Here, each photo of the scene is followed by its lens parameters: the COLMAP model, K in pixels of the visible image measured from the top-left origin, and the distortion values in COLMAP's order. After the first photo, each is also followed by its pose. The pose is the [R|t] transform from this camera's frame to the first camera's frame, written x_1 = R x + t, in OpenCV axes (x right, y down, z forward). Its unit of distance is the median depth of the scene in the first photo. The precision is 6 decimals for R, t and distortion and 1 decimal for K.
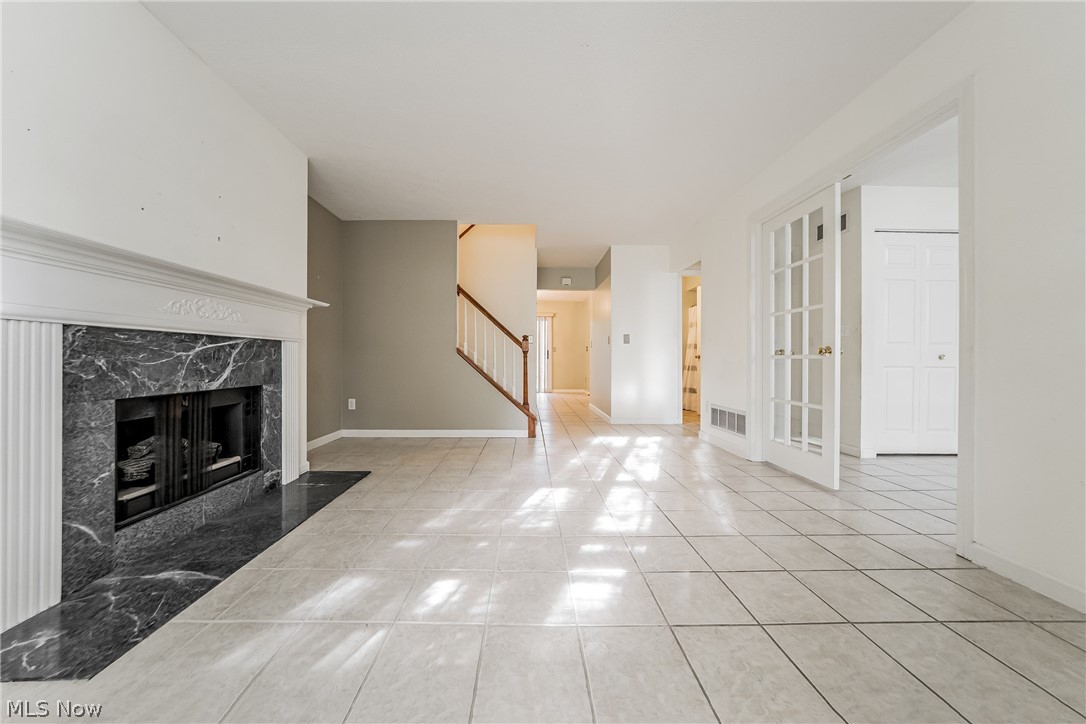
lens RADIAL K [[367.2, 0, 529.7], [0, 367.2, 357.7], [0, 0, 1]] dist [-0.008882, 0.000146]
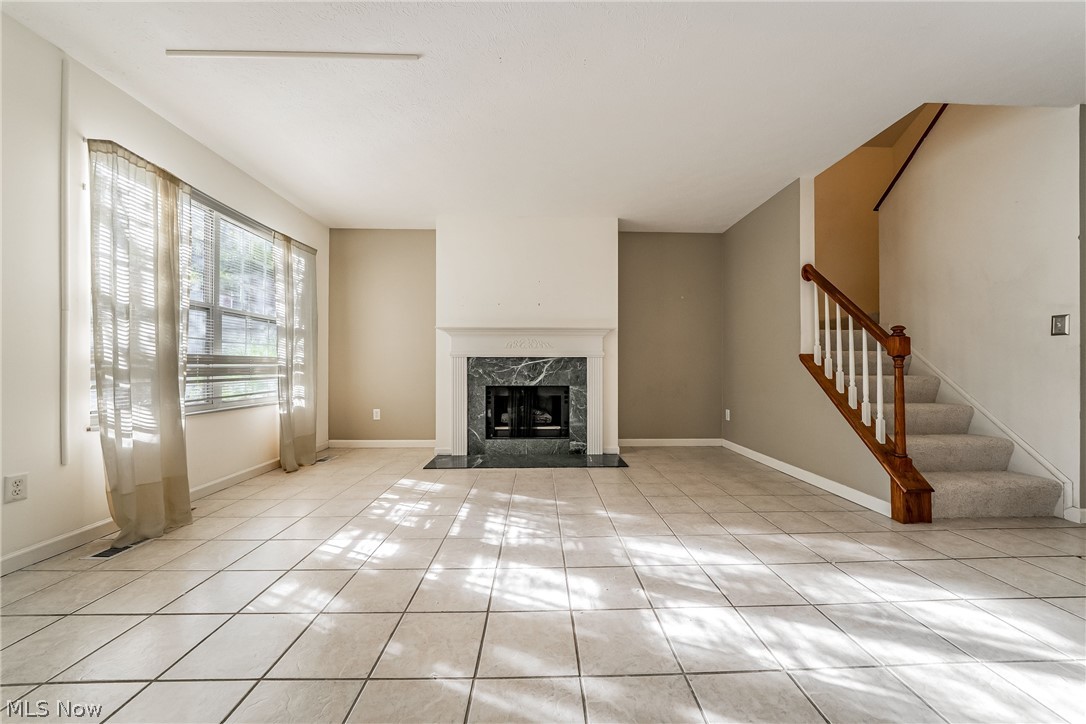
lens RADIAL K [[382.8, 0, 536.9], [0, 382.8, 365.8], [0, 0, 1]] dist [-0.020668, 0.000068]
pose [[0.015422, -0.003868, -0.999874, 1.042631], [0.003140, 0.999988, -0.003820, -0.007325], [0.999876, -0.003081, 0.015434, 0.919983]]
